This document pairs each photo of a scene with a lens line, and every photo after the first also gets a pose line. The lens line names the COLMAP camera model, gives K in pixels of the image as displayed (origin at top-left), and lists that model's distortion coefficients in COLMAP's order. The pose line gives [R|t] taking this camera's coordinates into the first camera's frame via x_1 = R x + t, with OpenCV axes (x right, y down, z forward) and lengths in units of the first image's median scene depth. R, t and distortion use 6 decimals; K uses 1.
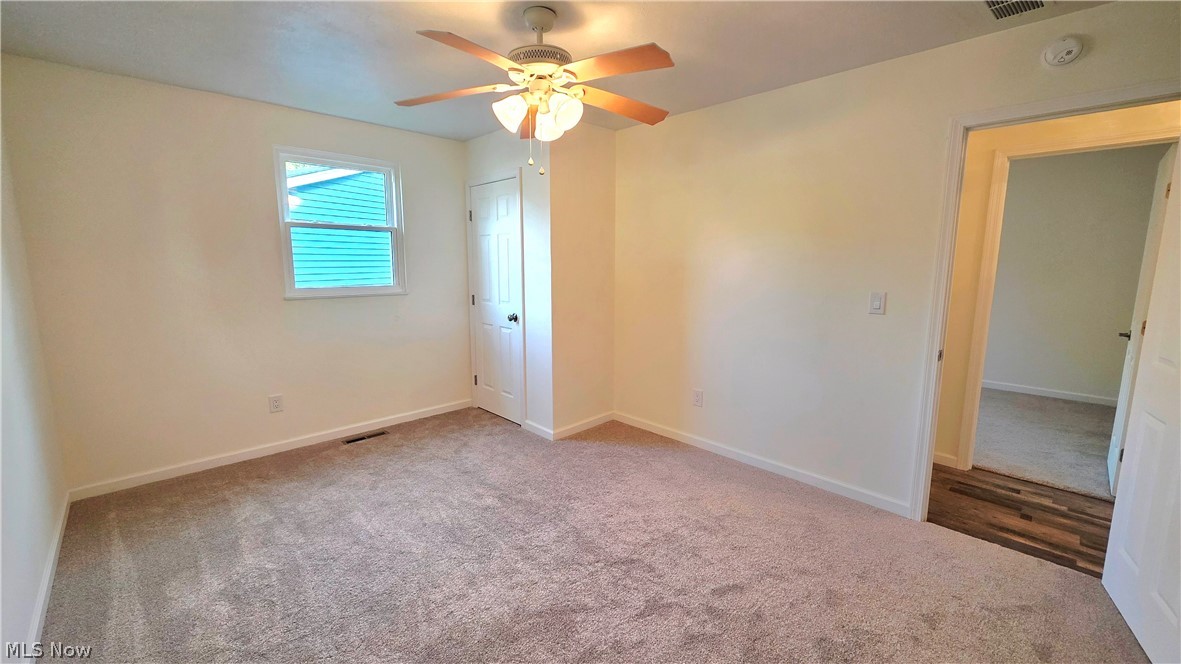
lens RADIAL K [[469.7, 0, 587.2], [0, 469.7, 328.8], [0, 0, 1]] dist [0.003997, 0.000057]
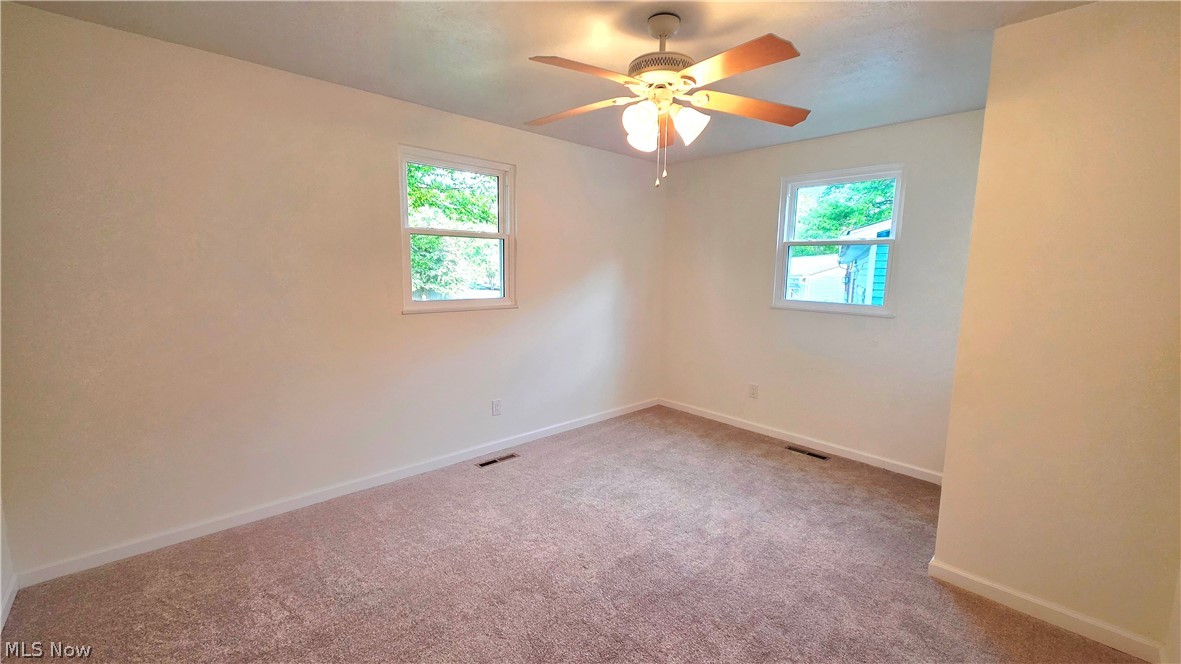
lens RADIAL K [[469.7, 0, 587.2], [0, 469.7, 328.8], [0, 0, 1]] dist [0.003997, 0.000057]
pose [[-0.016070, 0.129046, -0.991508, 0.539886], [-0.163241, 0.977993, 0.129932, -0.087250], [0.986455, 0.163943, 0.005349, 0.542172]]
